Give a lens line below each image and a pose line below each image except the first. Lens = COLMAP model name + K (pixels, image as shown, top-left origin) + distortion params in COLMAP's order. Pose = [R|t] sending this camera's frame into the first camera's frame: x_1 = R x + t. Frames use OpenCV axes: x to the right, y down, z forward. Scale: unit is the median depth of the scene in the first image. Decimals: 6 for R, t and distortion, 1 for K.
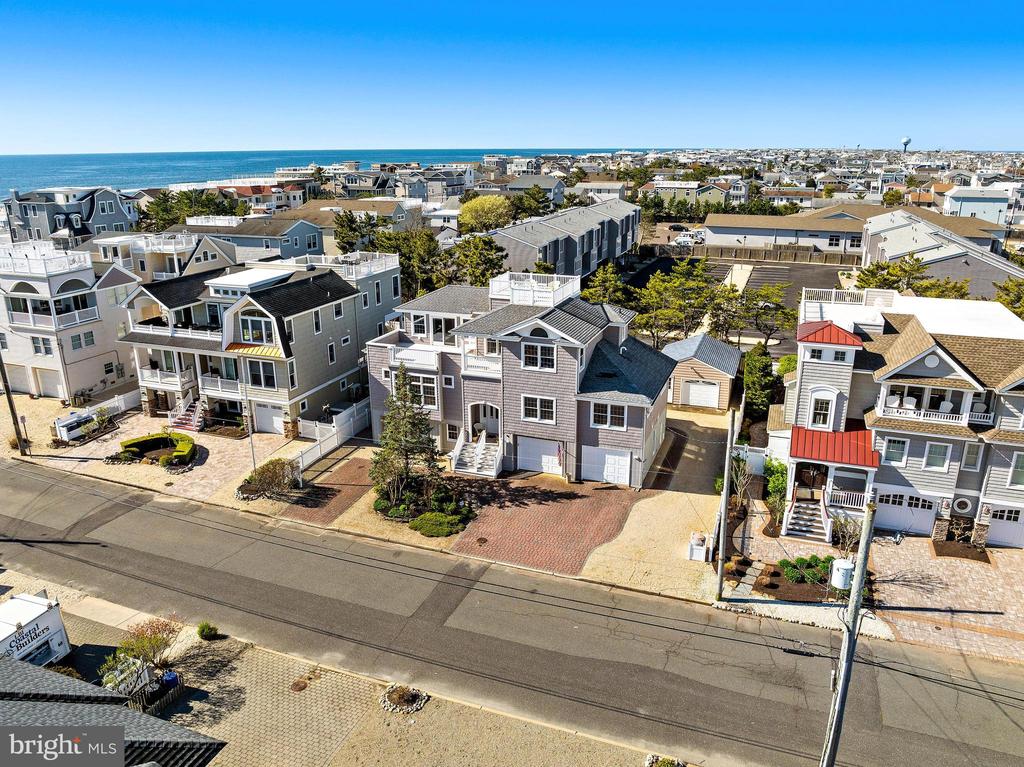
lens RADIAL K [[737.0, 0, 514.3], [0, 737.0, 371.1], [0, 0, 1]] dist [-0.035037, -0.007892]
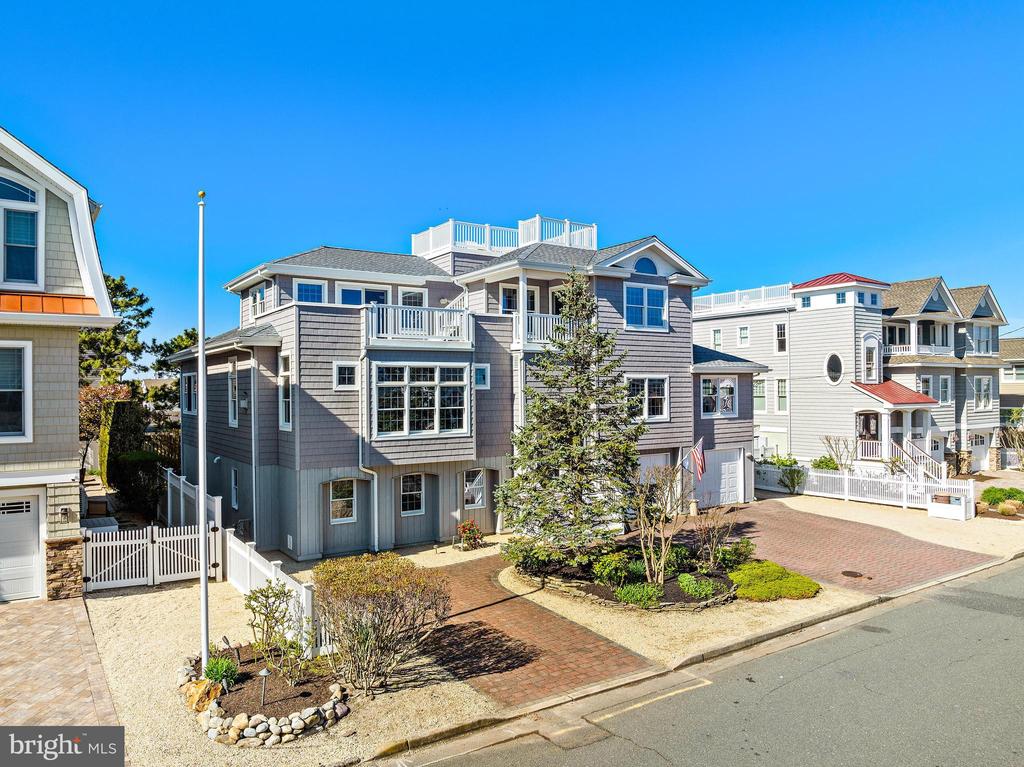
lens RADIAL K [[729.0, 0, 512.0], [0, 729.0, 383.5], [0, 0, 1]] dist [-0.038080, 0.005561]
pose [[0.582408, 0.007458, 0.812862, -0.464508], [0.240699, 0.953535, -0.181207, 0.110226], [-0.776444, 0.301191, 0.553551, 0.691322]]
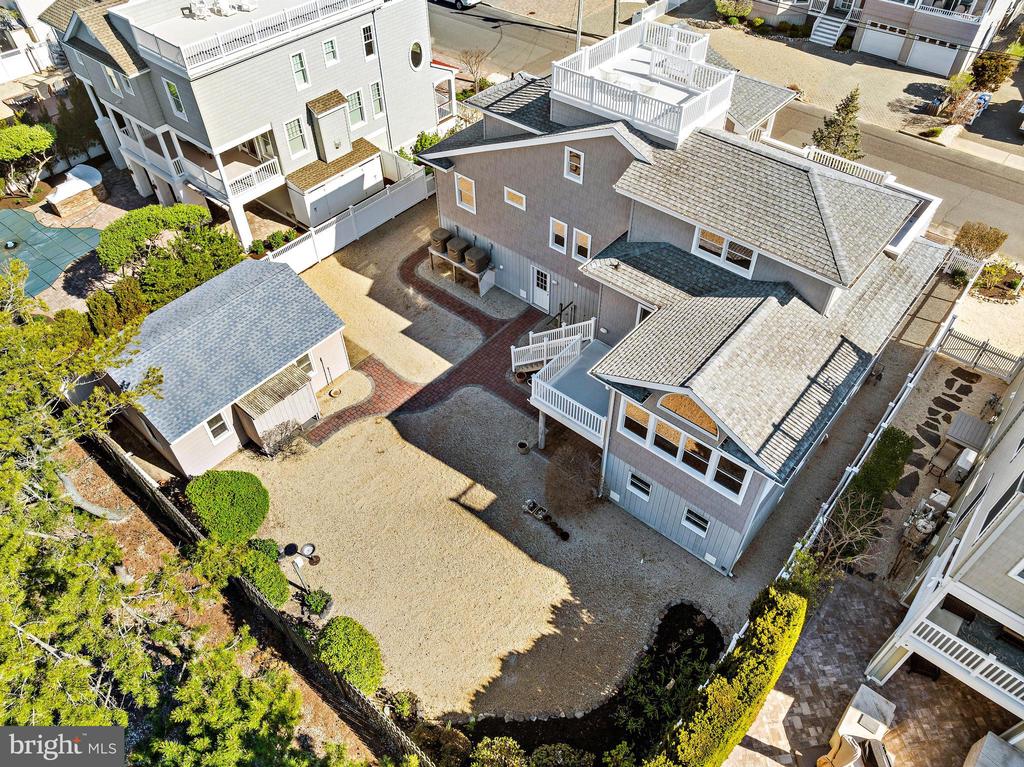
lens RADIAL K [[737.0, 0, 514.3], [0, 737.0, 371.1], [0, 0, 1]] dist [-0.035037, -0.007892]
pose [[-0.940166, -0.234401, 0.247275, -0.059474], [0.110728, 0.476153, 0.872363, -0.491386], [-0.322223, 0.847546, -0.421708, 1.447043]]
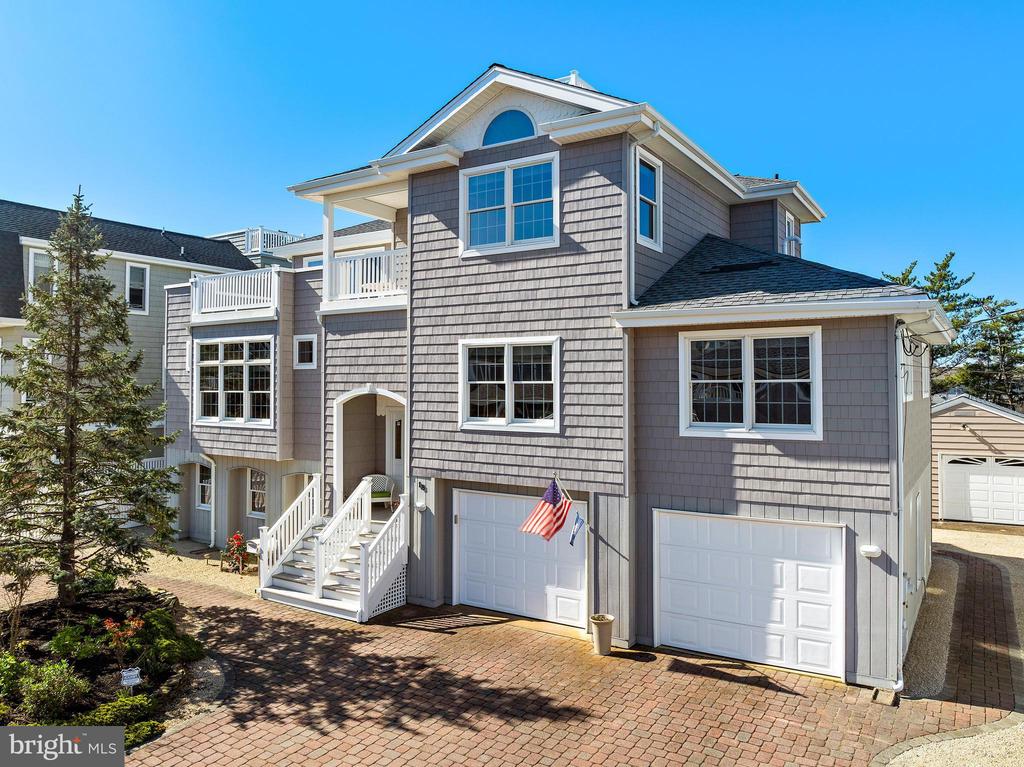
lens RADIAL K [[737.0, 0, 514.3], [0, 737.0, 371.1], [0, 0, 1]] dist [-0.035037, -0.007892]
pose [[0.978193, 0.001908, -0.207689, 0.089657], [-0.065566, 0.951663, -0.300065, 0.125268], [0.197077, 0.307139, 0.931035, 0.656324]]
